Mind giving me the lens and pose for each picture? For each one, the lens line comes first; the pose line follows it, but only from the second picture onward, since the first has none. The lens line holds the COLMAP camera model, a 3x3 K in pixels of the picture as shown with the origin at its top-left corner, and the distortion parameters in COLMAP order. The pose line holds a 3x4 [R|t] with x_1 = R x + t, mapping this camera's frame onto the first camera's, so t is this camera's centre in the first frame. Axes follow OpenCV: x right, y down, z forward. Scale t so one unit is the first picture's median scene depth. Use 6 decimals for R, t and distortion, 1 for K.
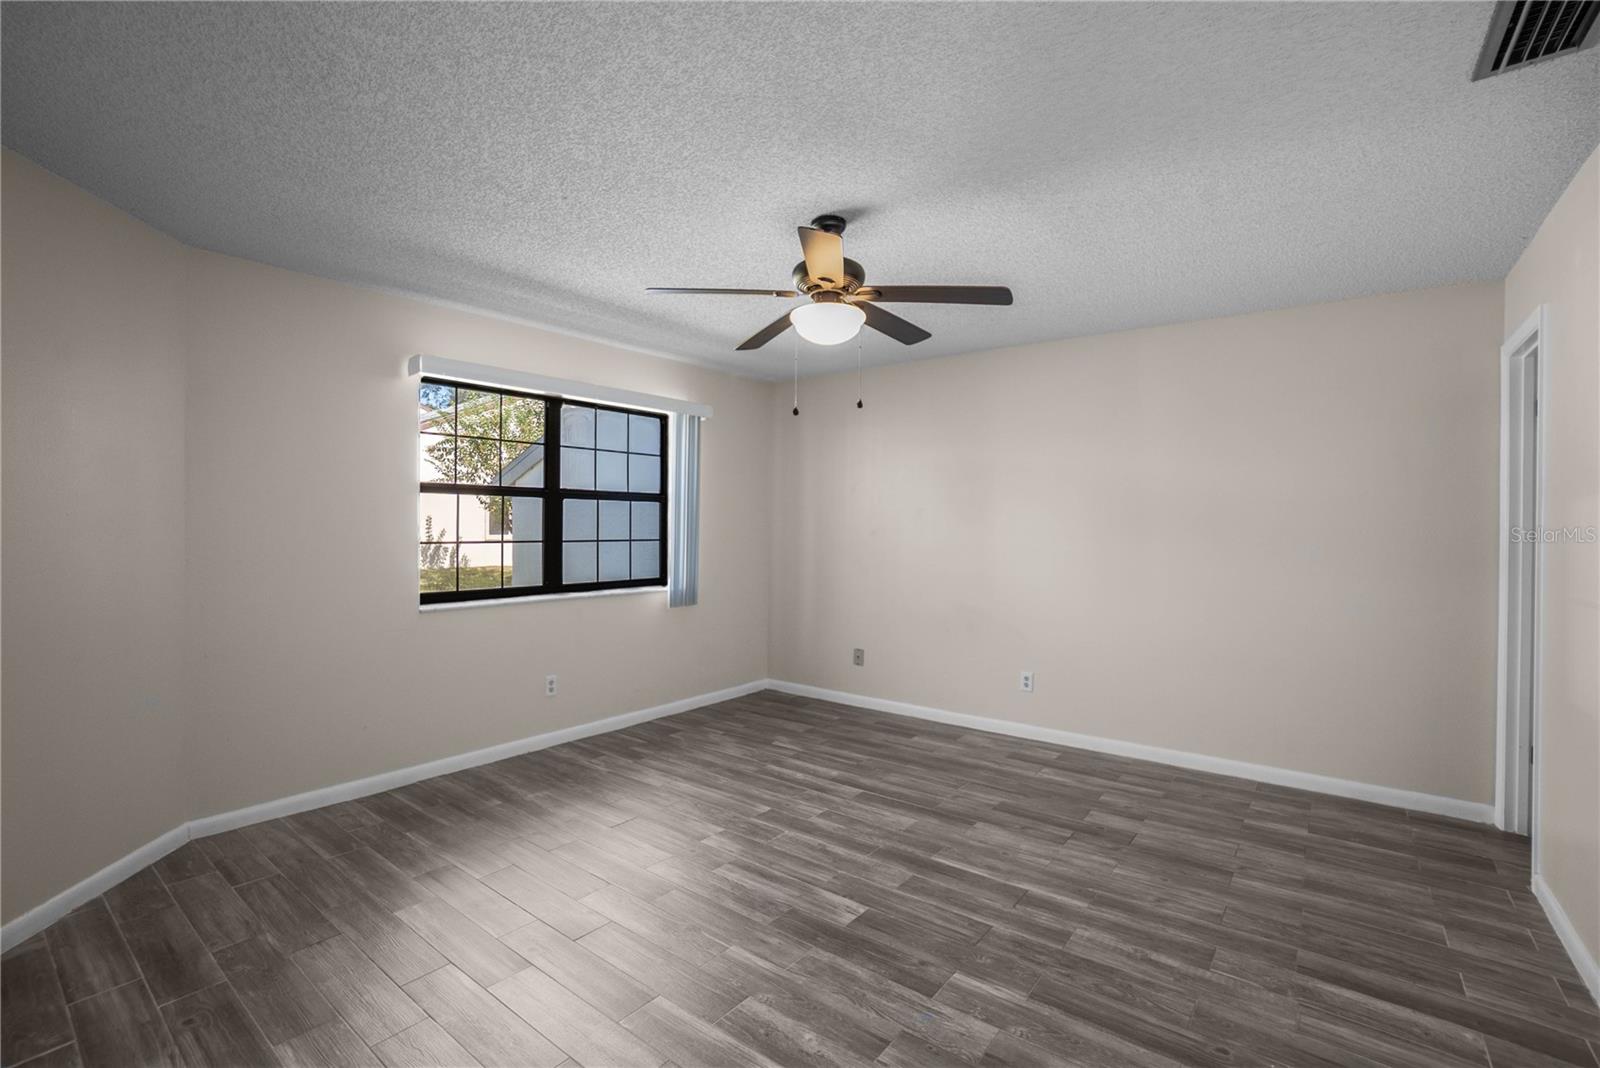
lens RADIAL K [[723.3, 0, 795.9], [0, 723.3, 525.3], [0, 0, 1]] dist [-0.035848, 0.002863]
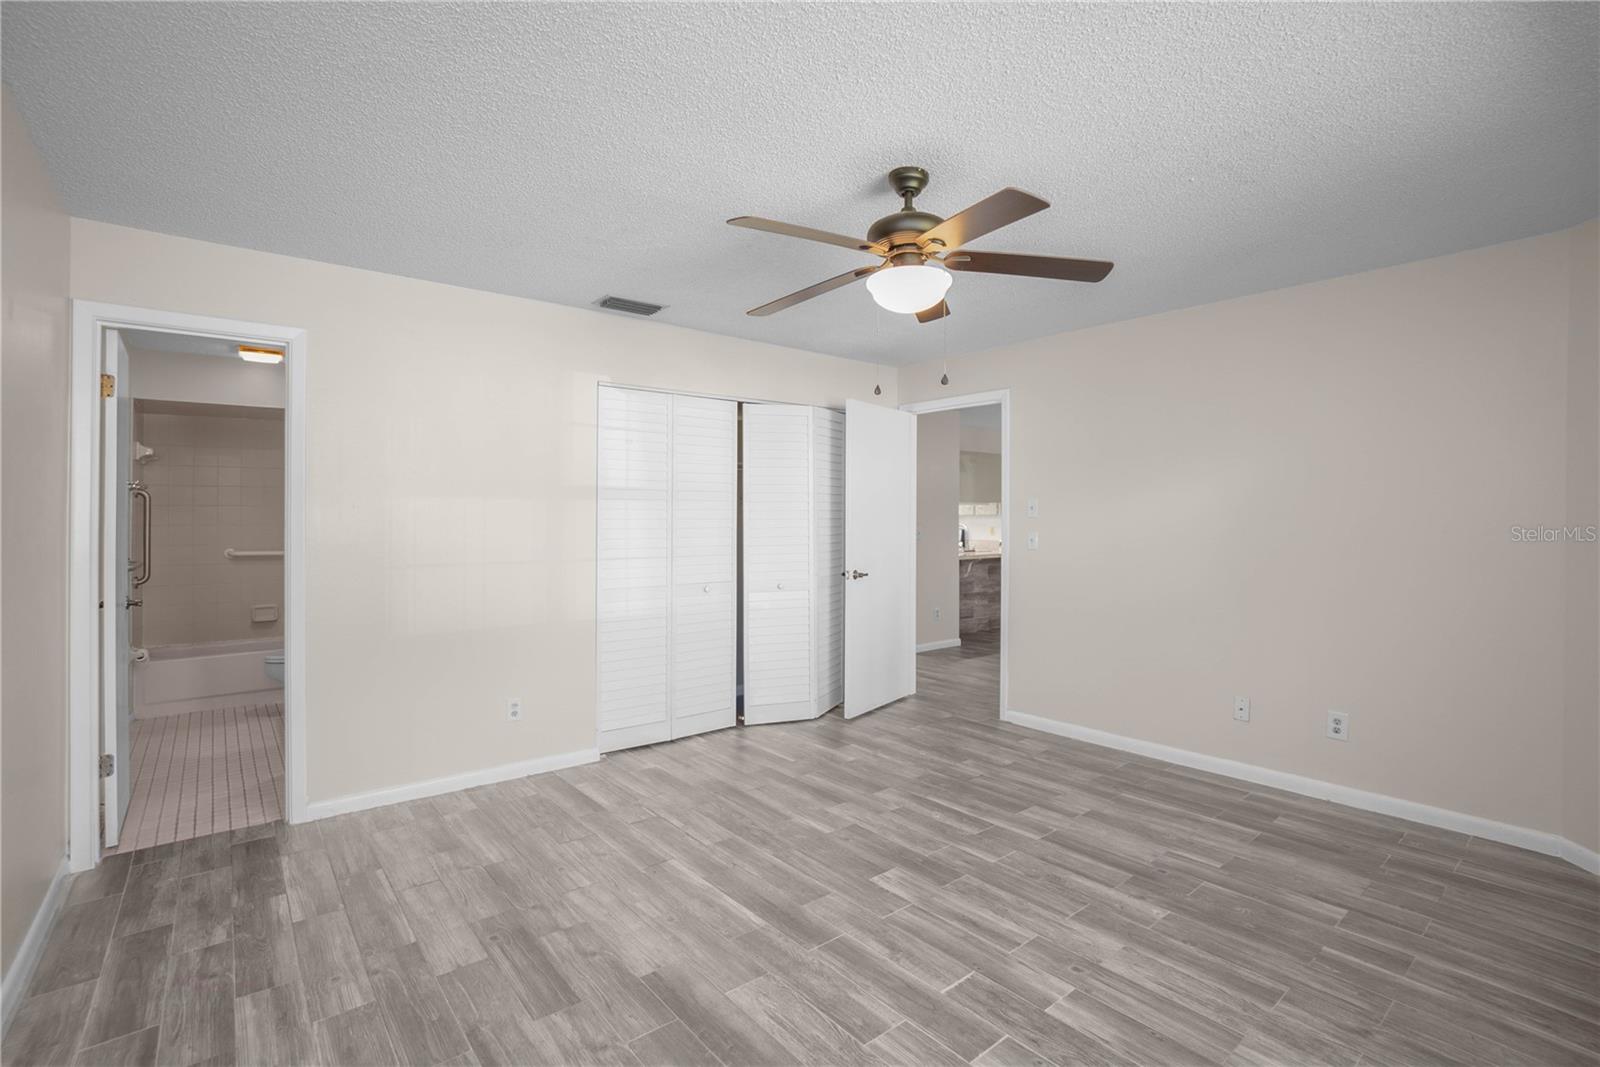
lens RADIAL K [[723.3, 0, 796.2], [0, 723.3, 523.0], [0, 0, 1]] dist [-0.035848, 0.002863]
pose [[-0.972306, -0.007938, 0.233577, -0.034154], [-0.006057, 0.999943, 0.008772, -0.000569], [-0.233633, 0.007114, -0.972299, 1.834640]]
